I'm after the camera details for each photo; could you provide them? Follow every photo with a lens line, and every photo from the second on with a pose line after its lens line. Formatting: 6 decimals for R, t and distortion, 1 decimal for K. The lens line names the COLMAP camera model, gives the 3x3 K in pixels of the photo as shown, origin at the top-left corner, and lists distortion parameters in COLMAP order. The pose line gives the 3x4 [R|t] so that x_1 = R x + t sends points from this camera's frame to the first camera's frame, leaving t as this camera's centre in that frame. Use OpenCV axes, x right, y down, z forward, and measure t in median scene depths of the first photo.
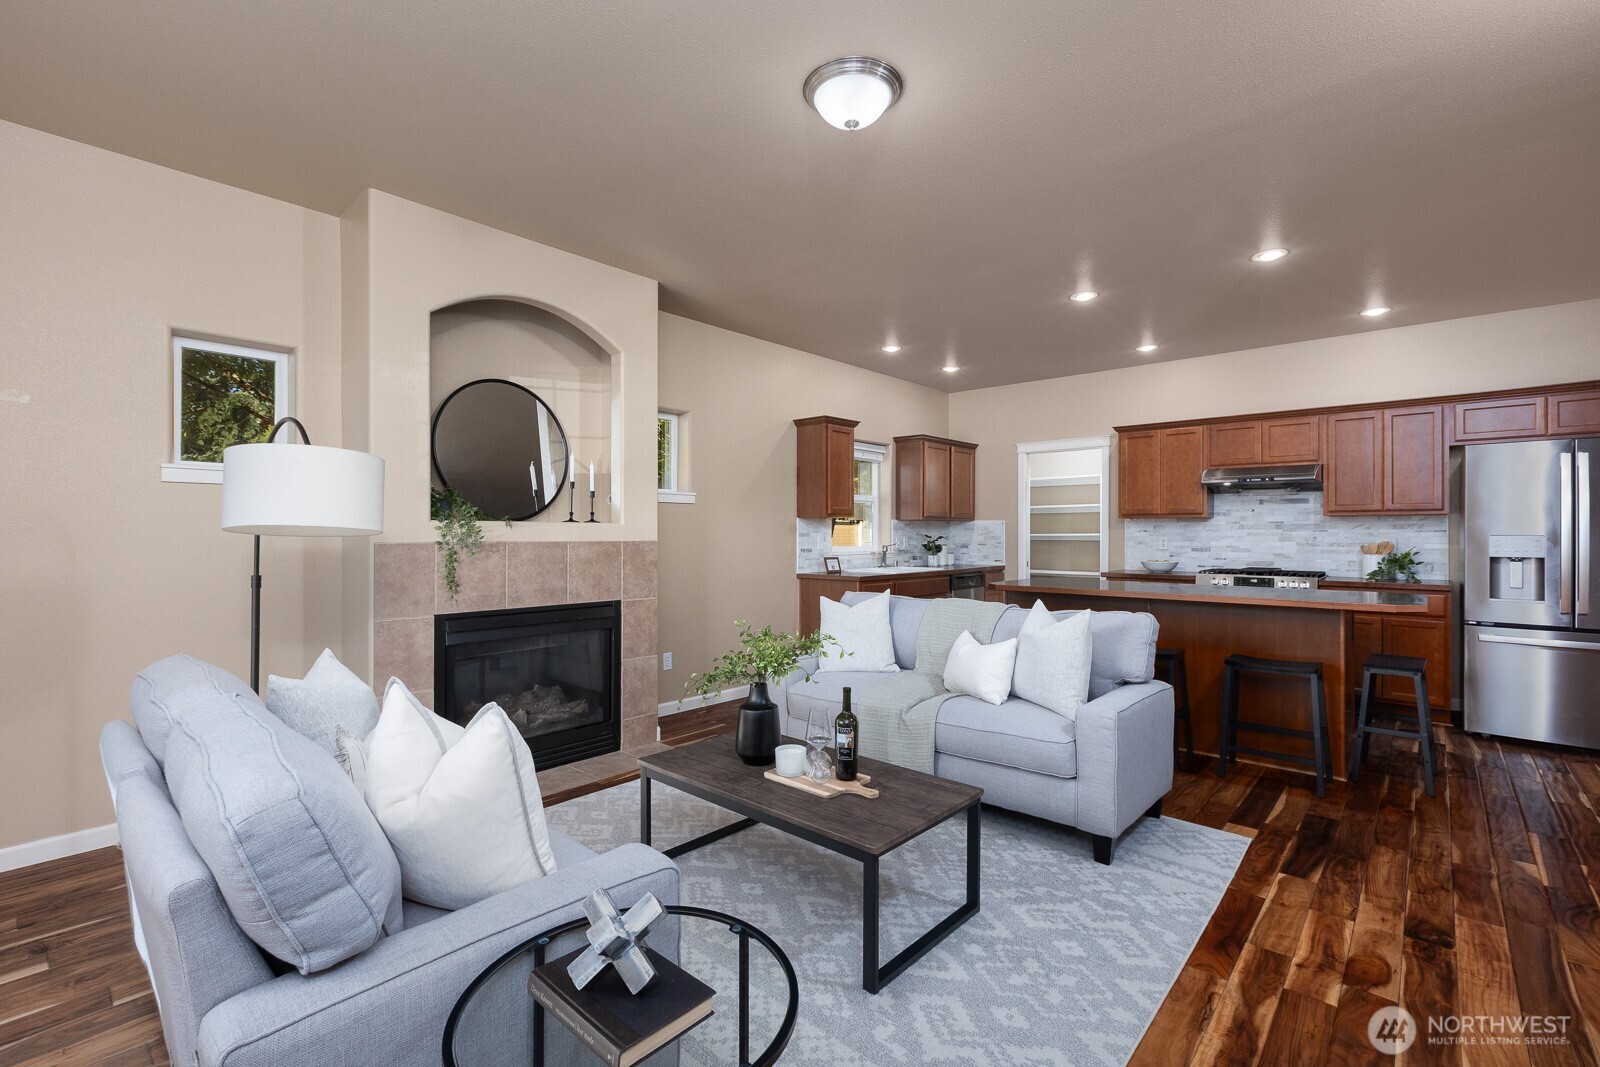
lens RADIAL K [[723.4, 0, 804.9], [0, 723.4, 547.0], [0, 0, 1]] dist [-0.004087, -0.000409]
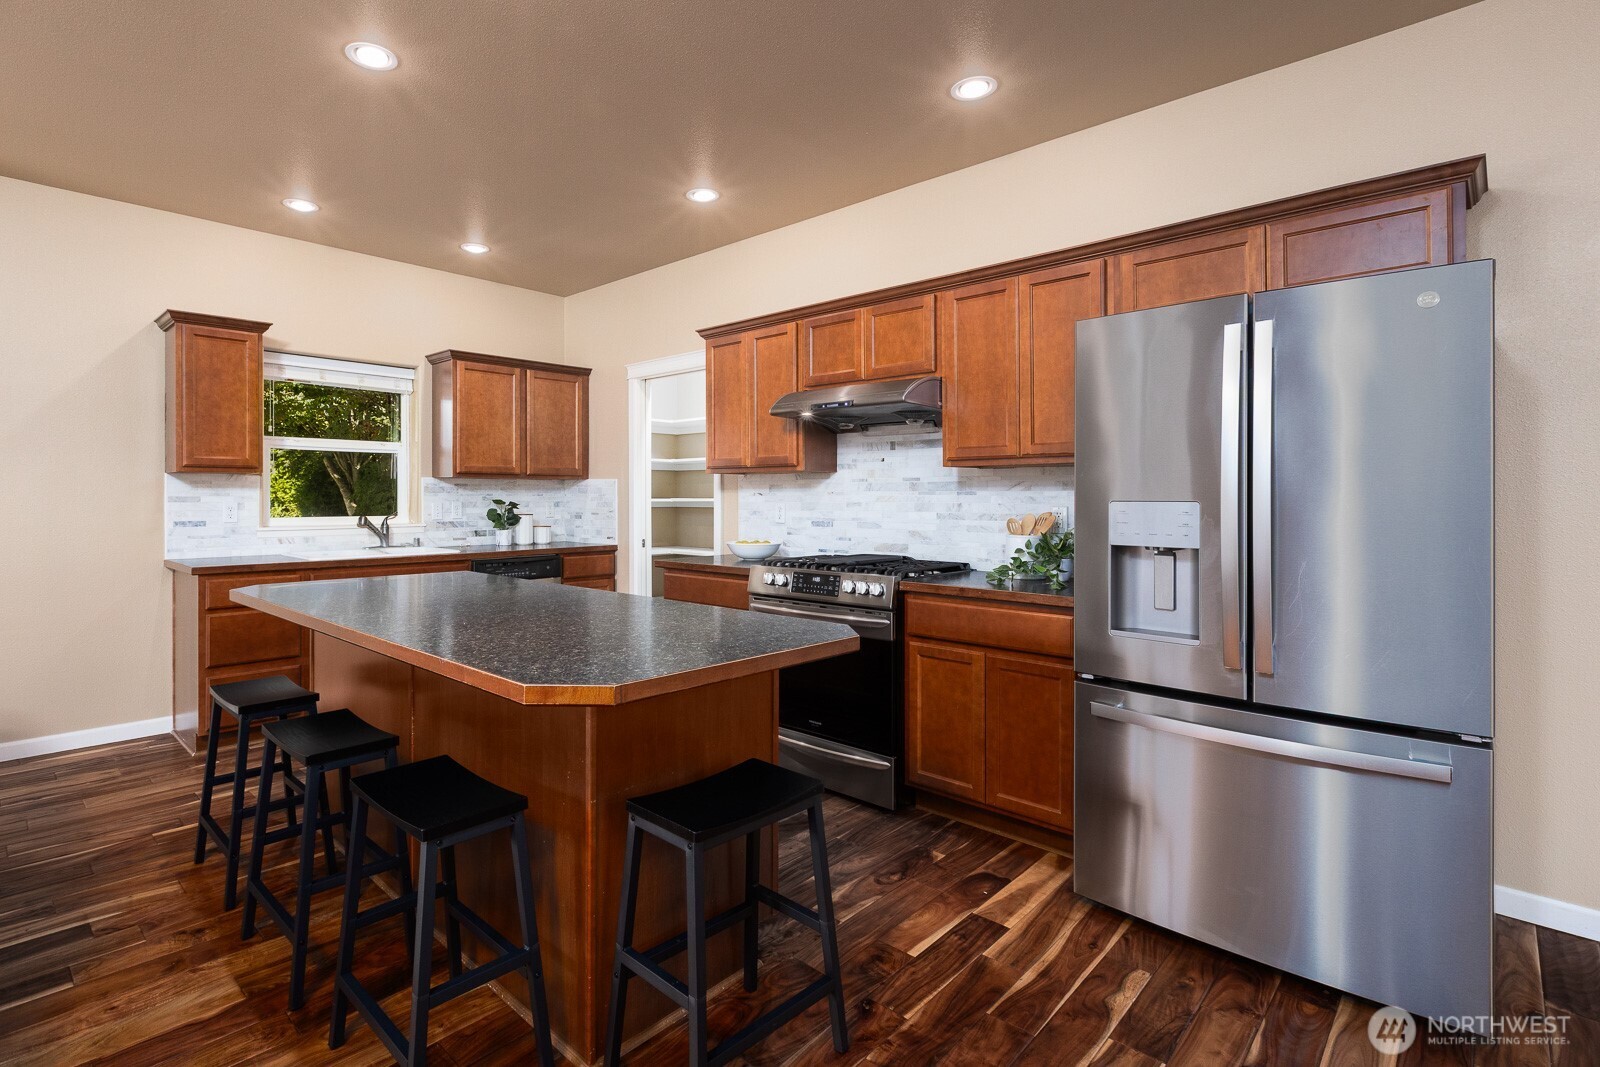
lens RADIAL K [[745.4, 0, 799.0], [0, 745.4, 509.2], [0, 0, 1]] dist [0.004730, 0.000341]
pose [[0.998511, 0.001269, -0.054529, 0.602995], [-0.001478, 0.999992, -0.003789, -0.007014], [0.054524, 0.003864, 0.998505, 0.379956]]
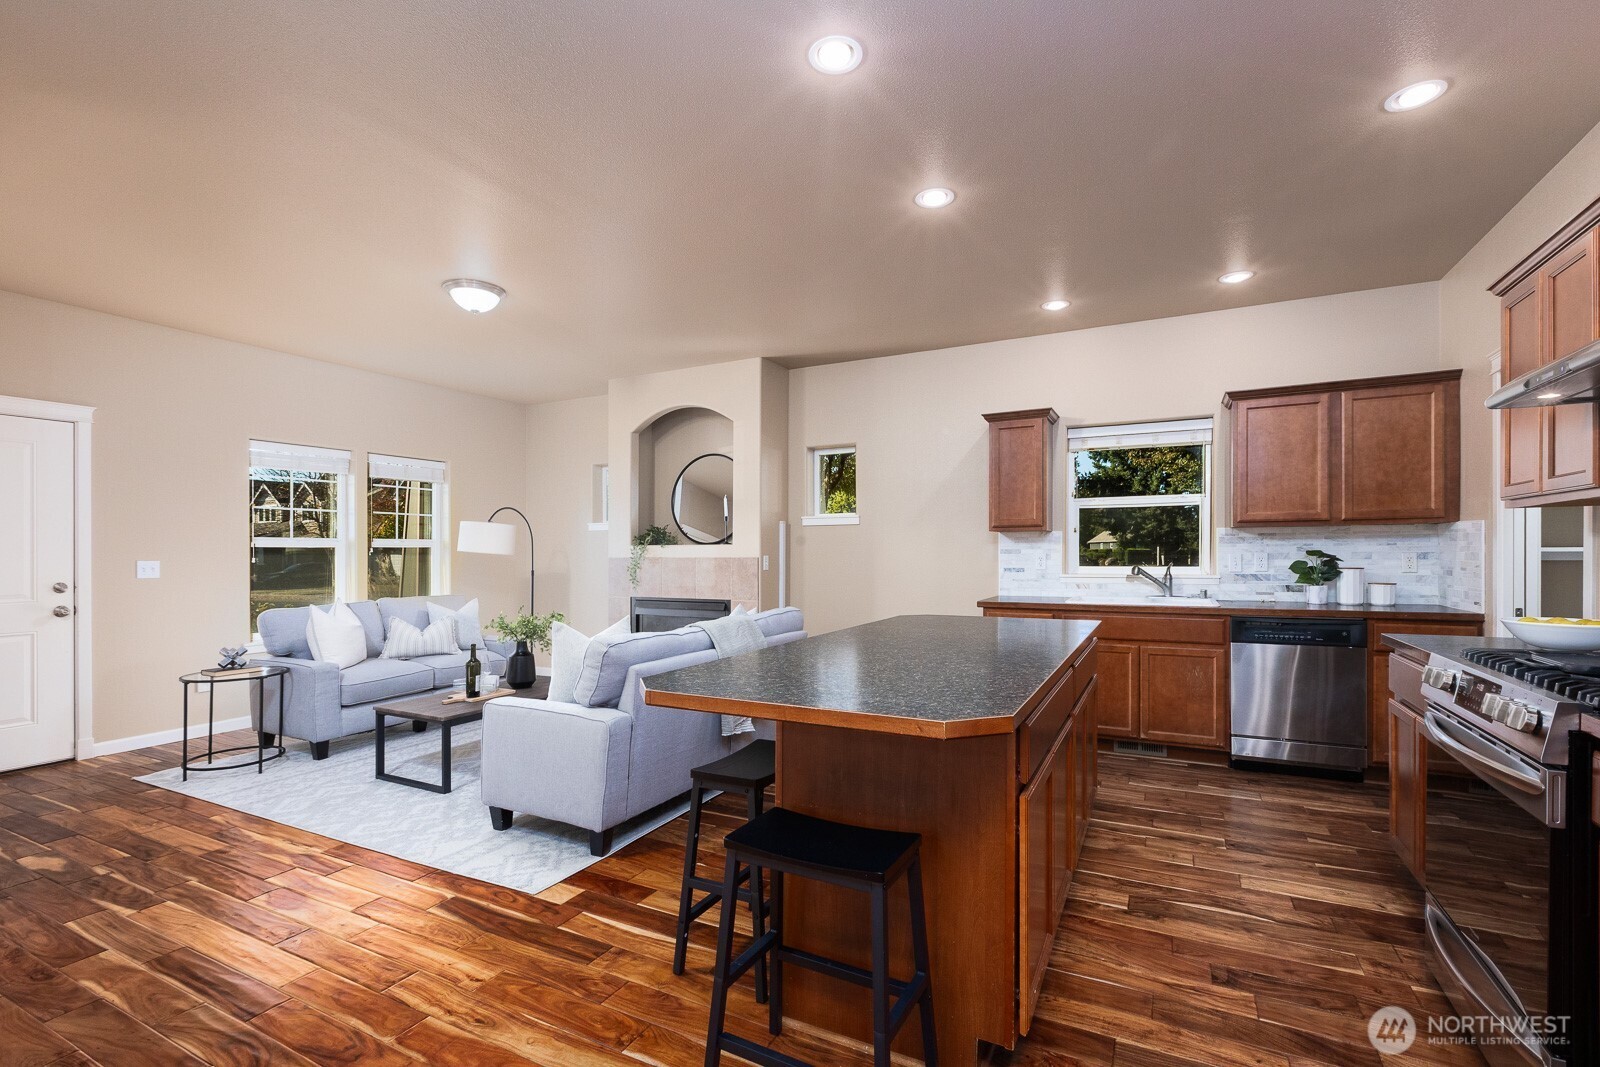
lens RADIAL K [[725.8, 0, 797.3], [0, 725.8, 559.2], [0, 0, 1]] dist [0.002830, 0.000179]
pose [[0.235582, 0.007893, -0.971822, 0.796018], [-0.011330, 0.999921, 0.005375, -0.009962], [0.971788, 0.009744, 0.235653, 0.558218]]
